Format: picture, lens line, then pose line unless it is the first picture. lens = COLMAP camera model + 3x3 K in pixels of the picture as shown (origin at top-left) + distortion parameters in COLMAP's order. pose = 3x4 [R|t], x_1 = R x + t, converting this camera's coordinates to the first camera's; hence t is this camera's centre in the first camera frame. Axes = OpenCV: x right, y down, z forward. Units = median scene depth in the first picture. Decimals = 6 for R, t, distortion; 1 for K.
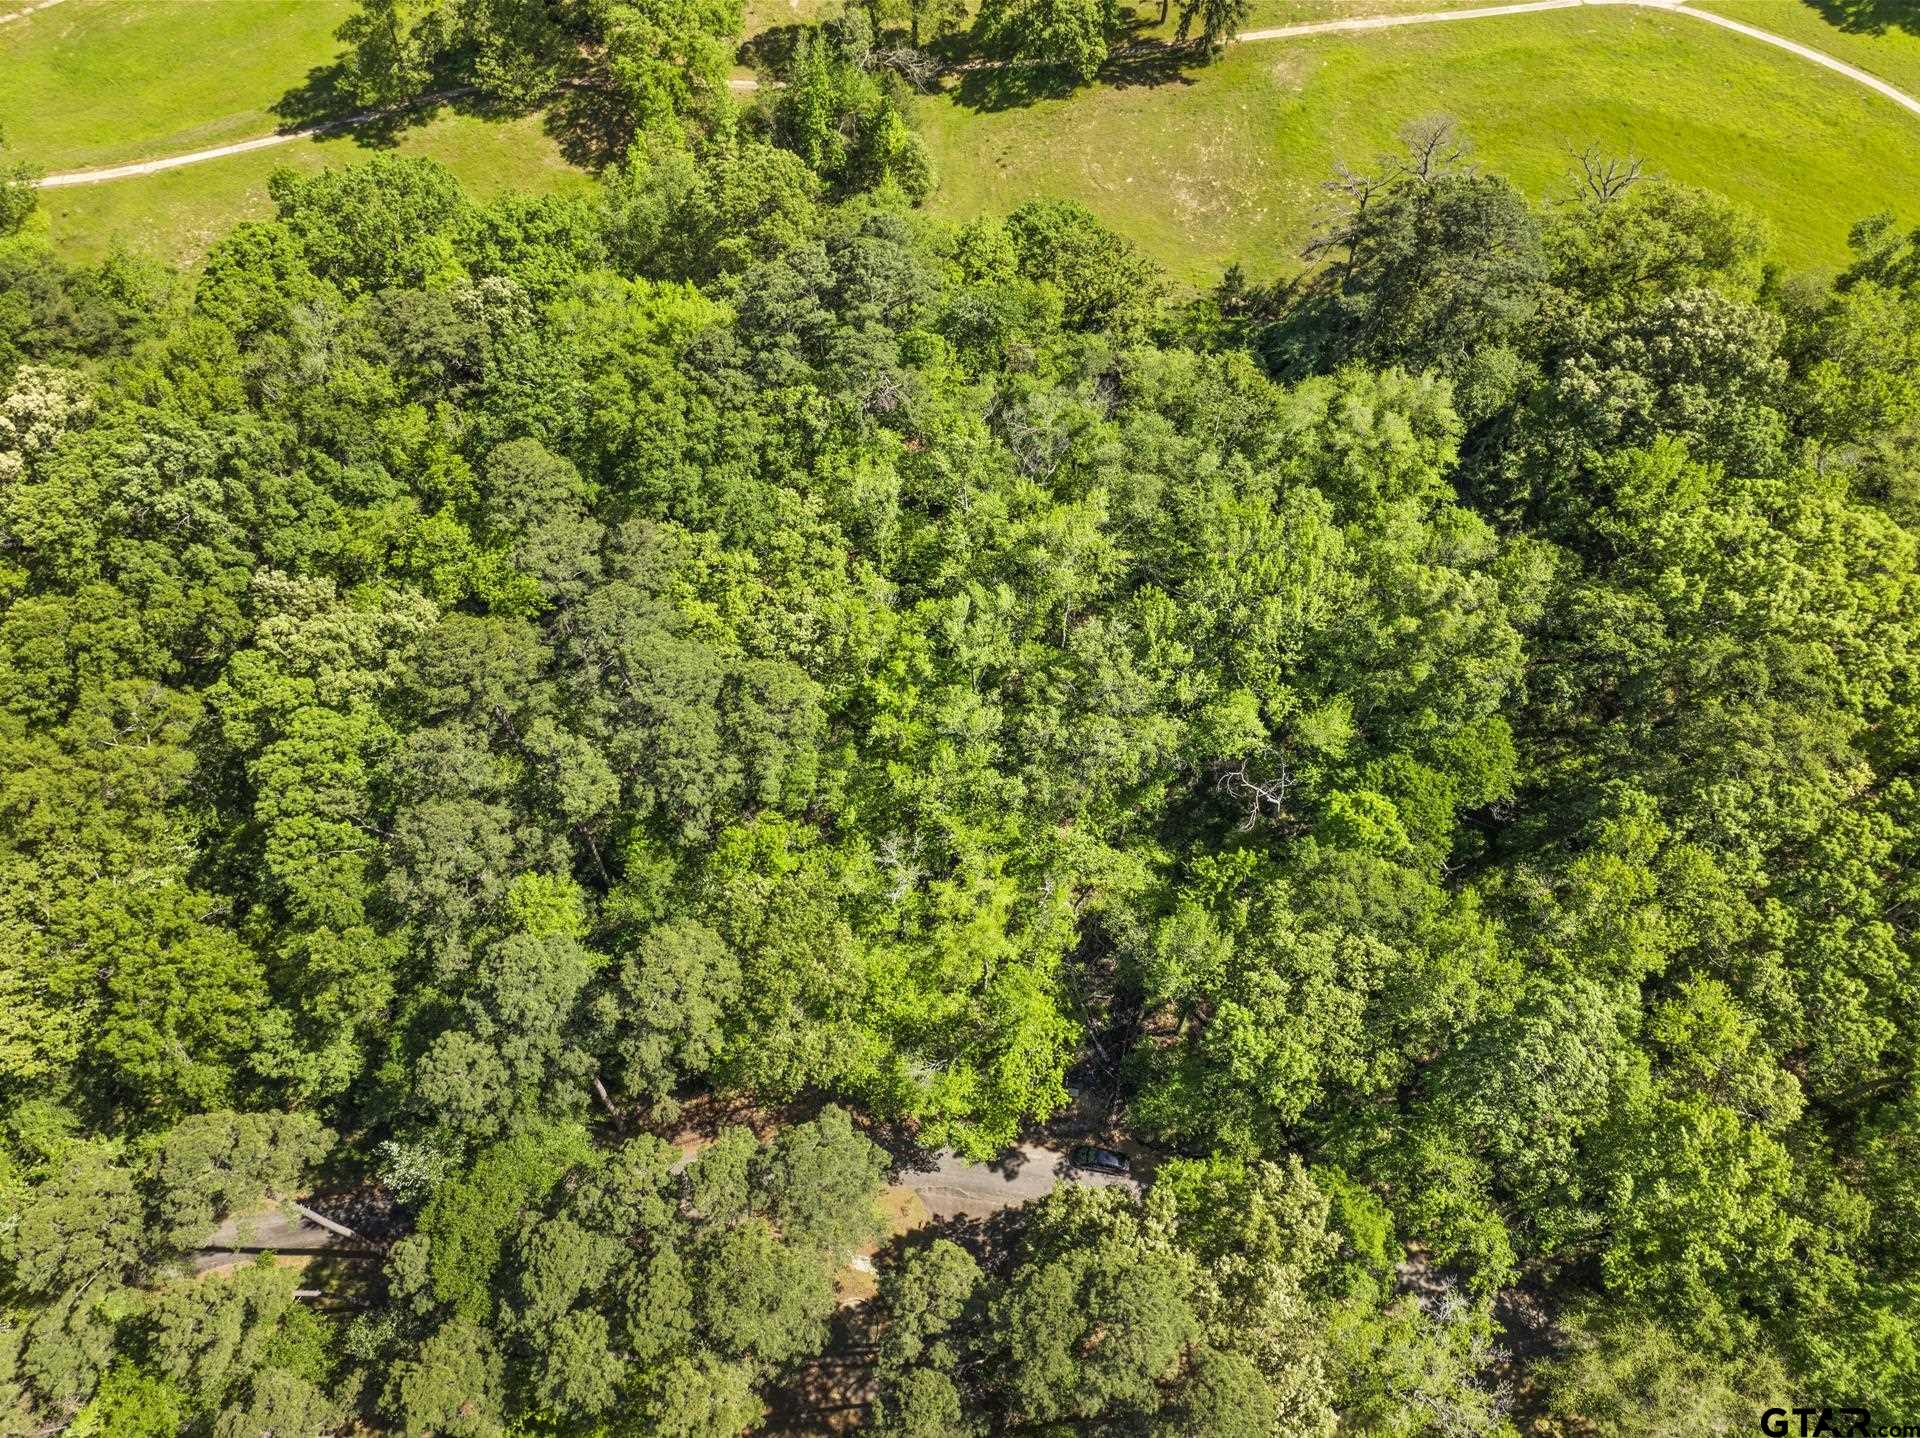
lens RADIAL K [[1364.1, 0, 963.4], [0, 1364.1, 715.2], [0, 0, 1]] dist [-0.047378, 0.016149]
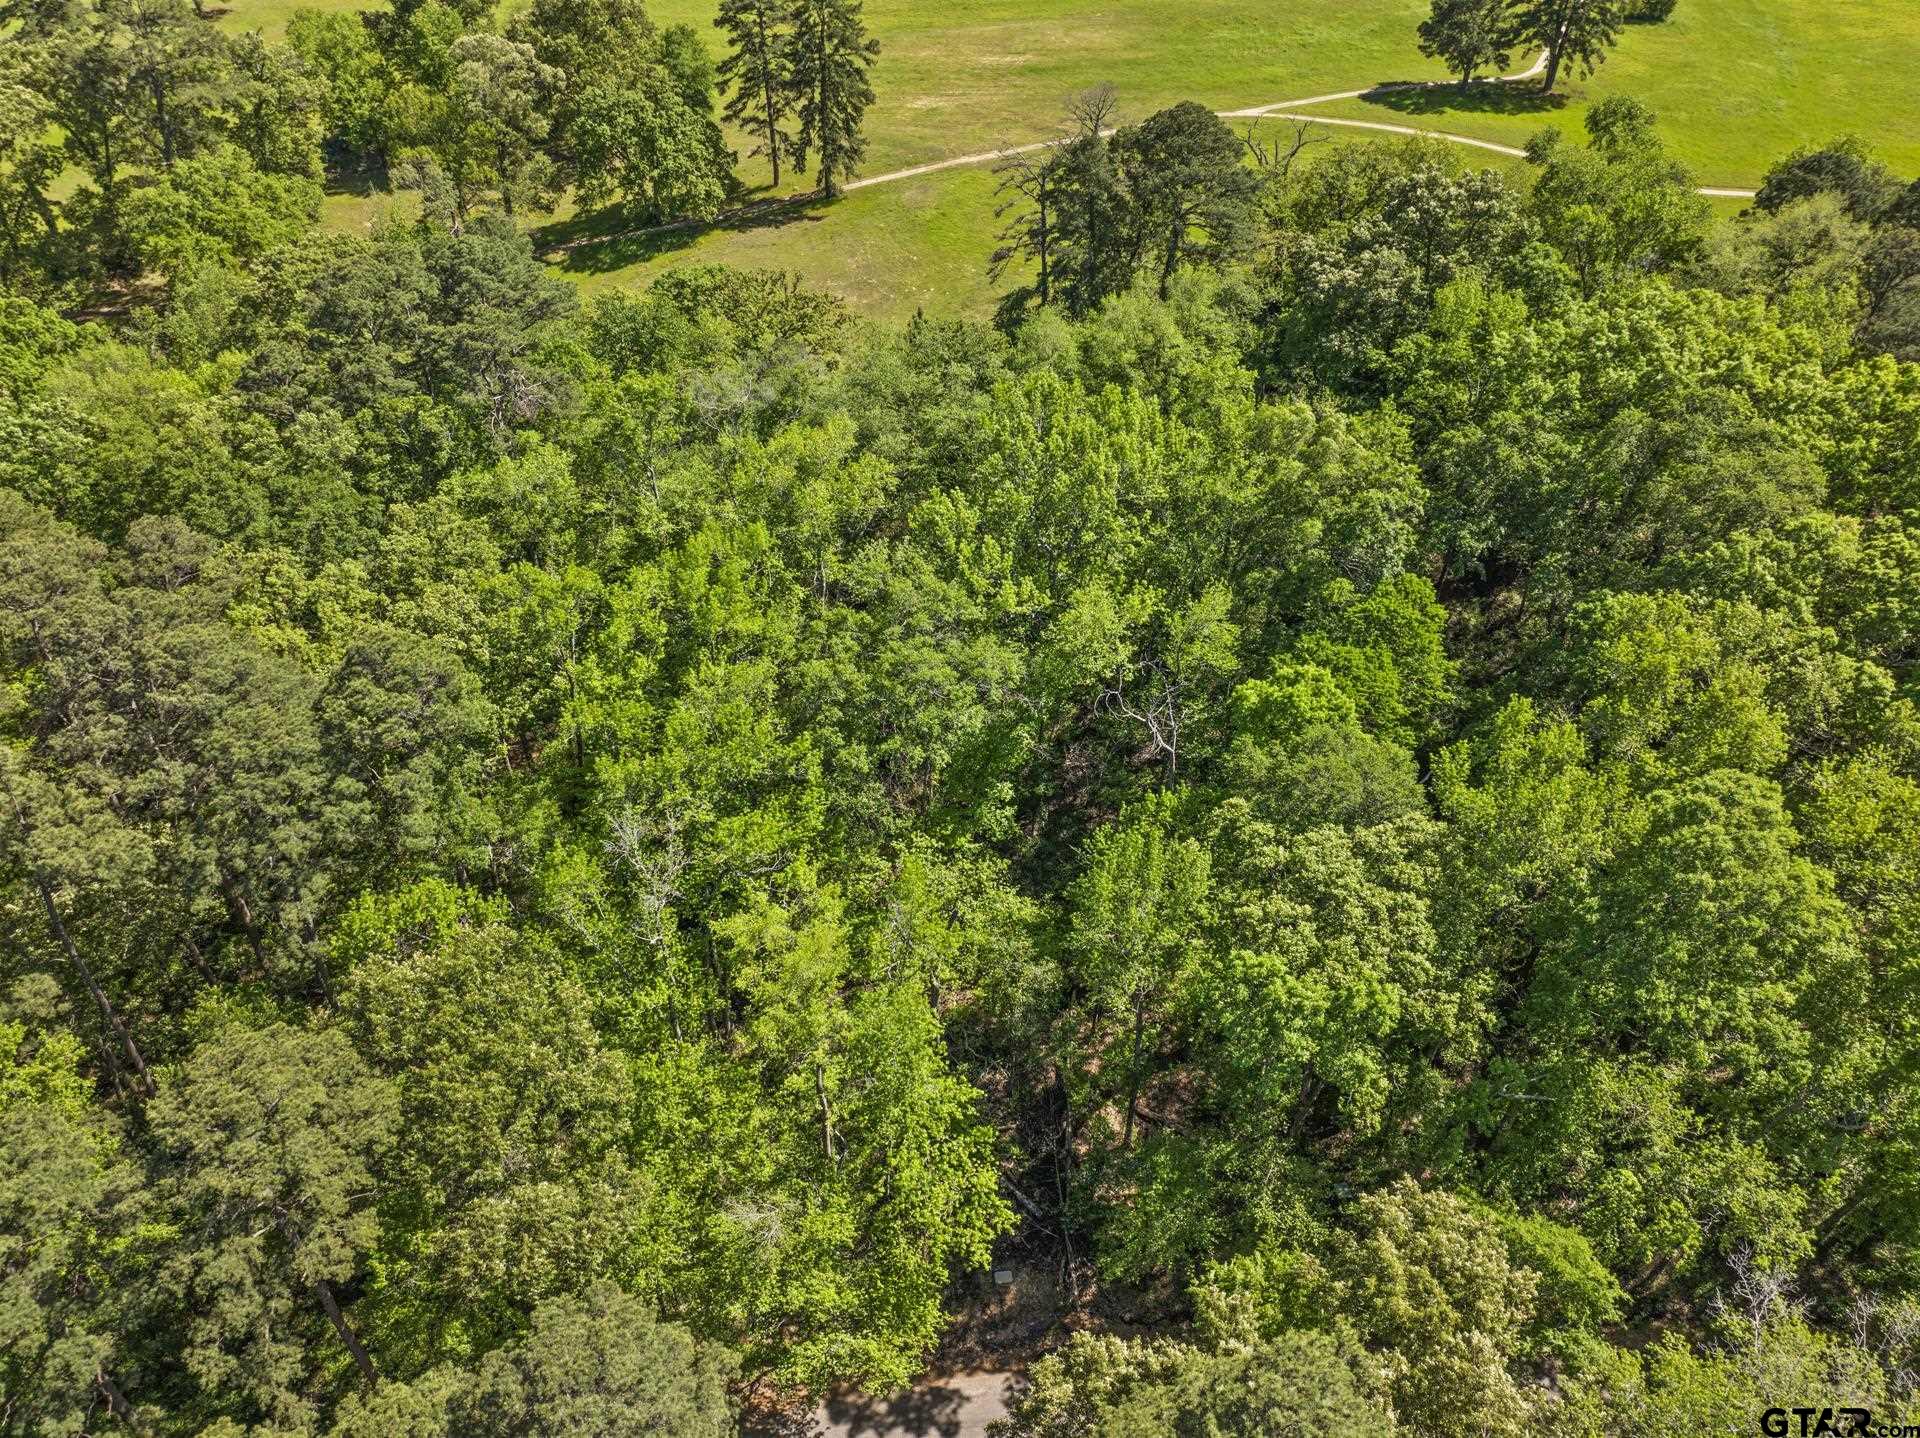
lens RADIAL K [[1364.1, 0, 957.0], [0, 1364.1, 724.1], [0, 0, 1]] dist [-0.047378, 0.016149]
pose [[0.954054, -0.178106, 0.240956, -0.049405], [0.242150, 0.931934, -0.269930, 0.230909], [-0.176479, 0.315875, 0.932243, 0.378012]]
